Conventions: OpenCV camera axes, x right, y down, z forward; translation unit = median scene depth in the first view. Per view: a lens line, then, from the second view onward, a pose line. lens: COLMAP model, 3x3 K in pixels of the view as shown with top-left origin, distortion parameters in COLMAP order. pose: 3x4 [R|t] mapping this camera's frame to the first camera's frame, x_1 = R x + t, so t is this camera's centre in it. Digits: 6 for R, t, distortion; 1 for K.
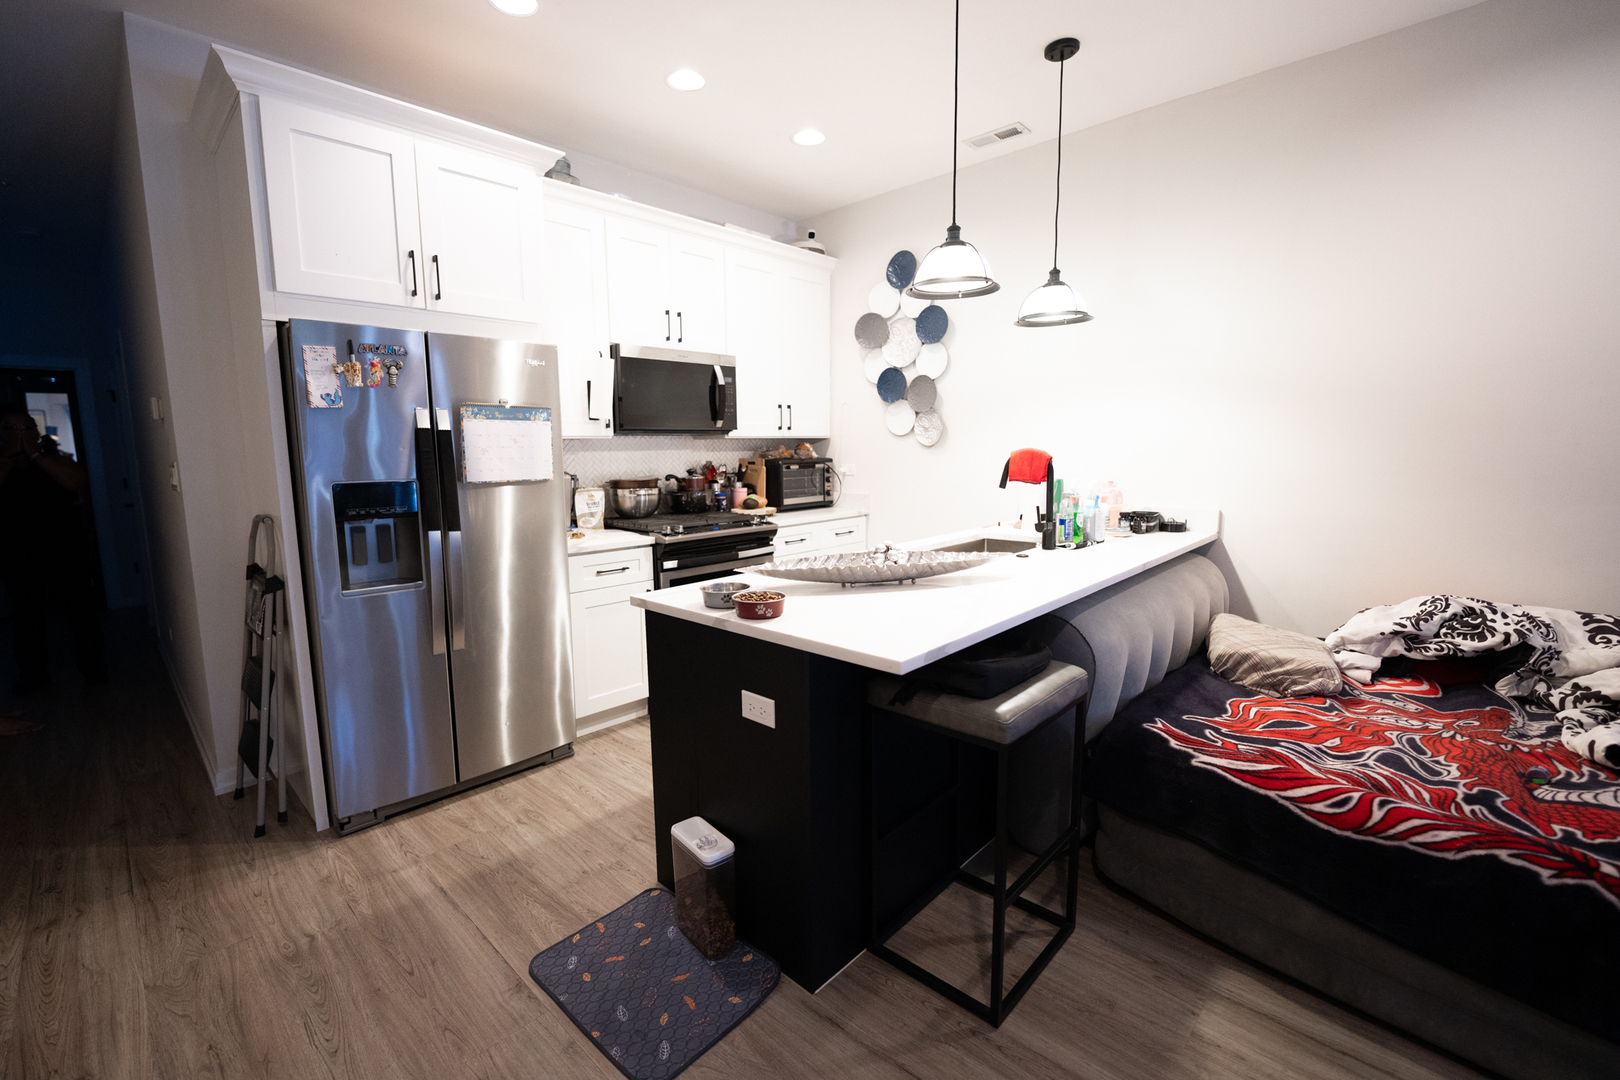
lens RADIAL K [[702.9, 0, 810.0], [0, 702.9, 540.0], [0, 0, 1]] dist [-0.003195, -0.000455]
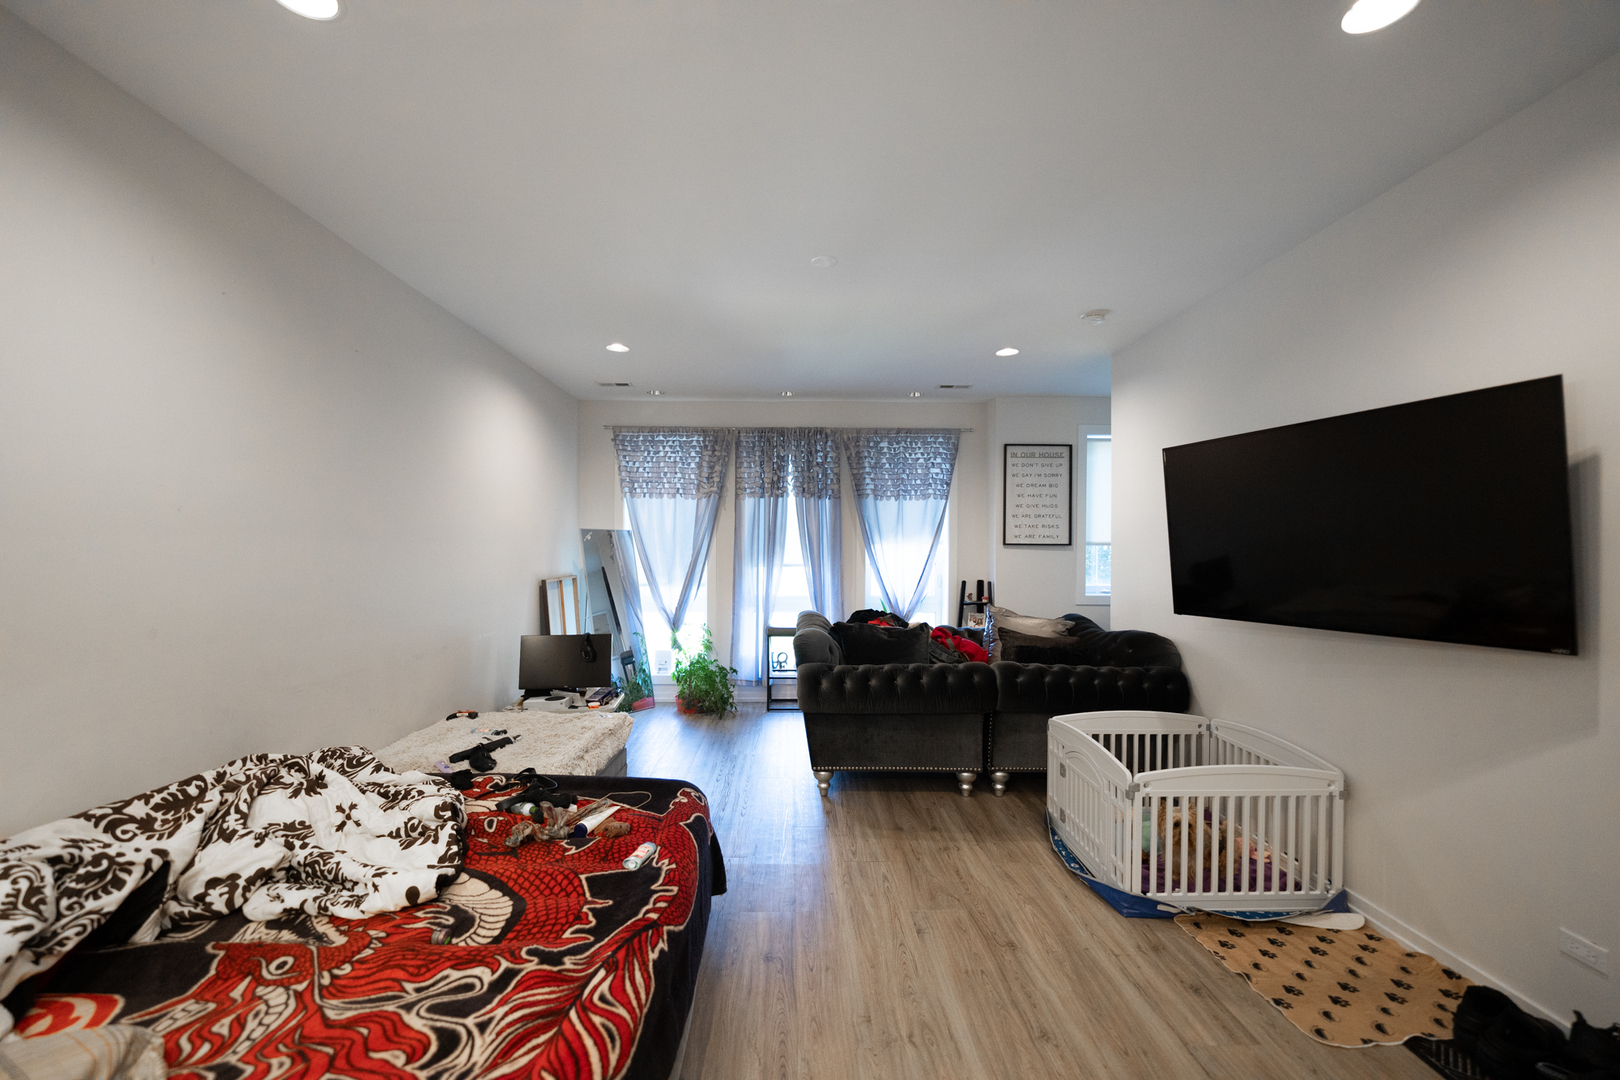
lens RADIAL K [[661.2, 0, 784.9], [0, 661.2, 545.3], [0, 0, 1]] dist [-0.015665, -0.000274]
pose [[-0.674435, 0.007768, 0.738294, 0.000230], [0.102889, 0.991177, 0.083561, -0.131885], [-0.731130, 0.132319, -0.669283, 0.618970]]
